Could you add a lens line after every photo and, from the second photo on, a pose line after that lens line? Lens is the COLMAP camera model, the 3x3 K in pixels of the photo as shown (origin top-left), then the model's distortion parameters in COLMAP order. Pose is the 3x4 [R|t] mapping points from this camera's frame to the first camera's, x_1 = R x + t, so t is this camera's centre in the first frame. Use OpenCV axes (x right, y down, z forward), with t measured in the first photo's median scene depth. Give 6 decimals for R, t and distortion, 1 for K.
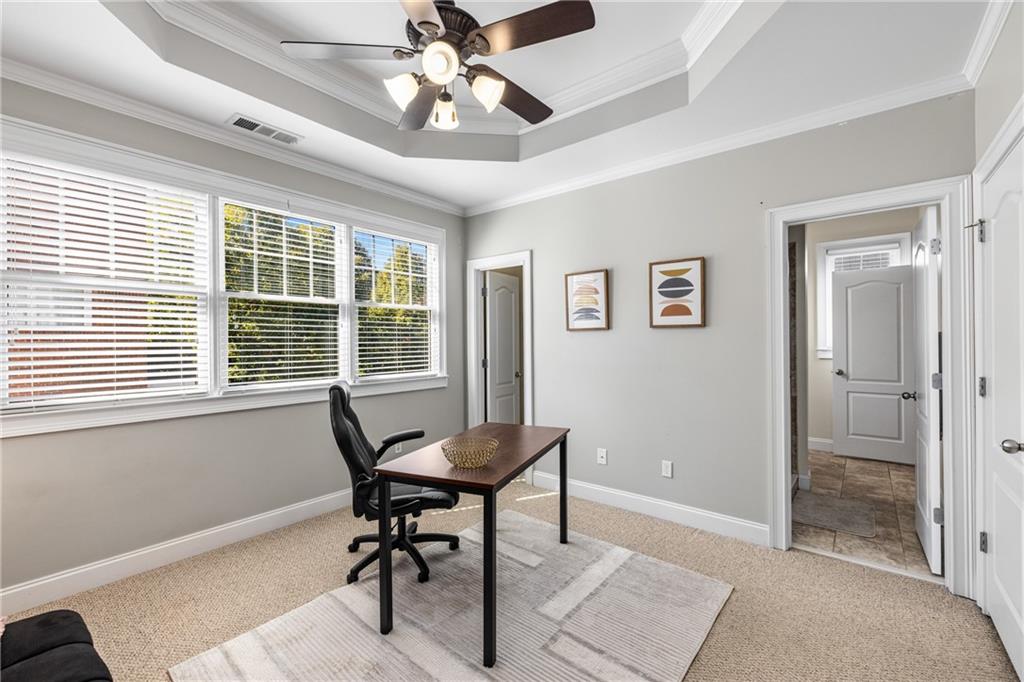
lens RADIAL K [[428.9, 0, 521.7], [0, 428.9, 338.3], [0, 0, 1]] dist [0.002558, -0.000342]
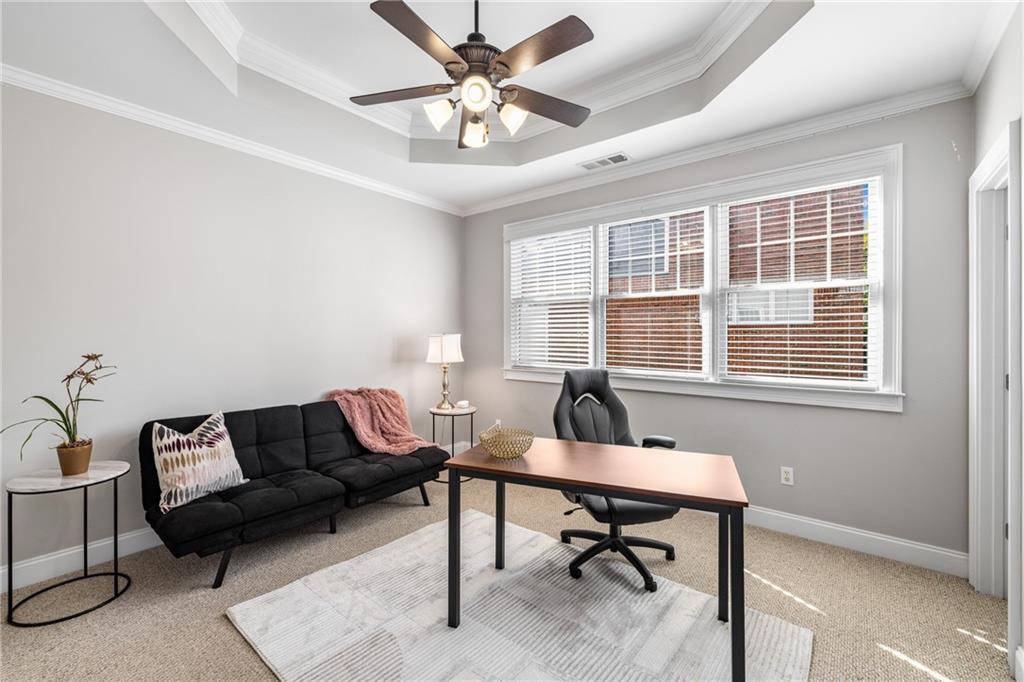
lens RADIAL K [[428.9, 0, 520.0], [0, 428.9, 340.5], [0, 0, 1]] dist [0.002558, -0.000342]
pose [[0.008703, 0.019906, -0.999764, 0.508506], [0.002833, 0.999797, 0.019931, 0.002185], [0.999958, -0.003006, 0.008645, 0.591524]]
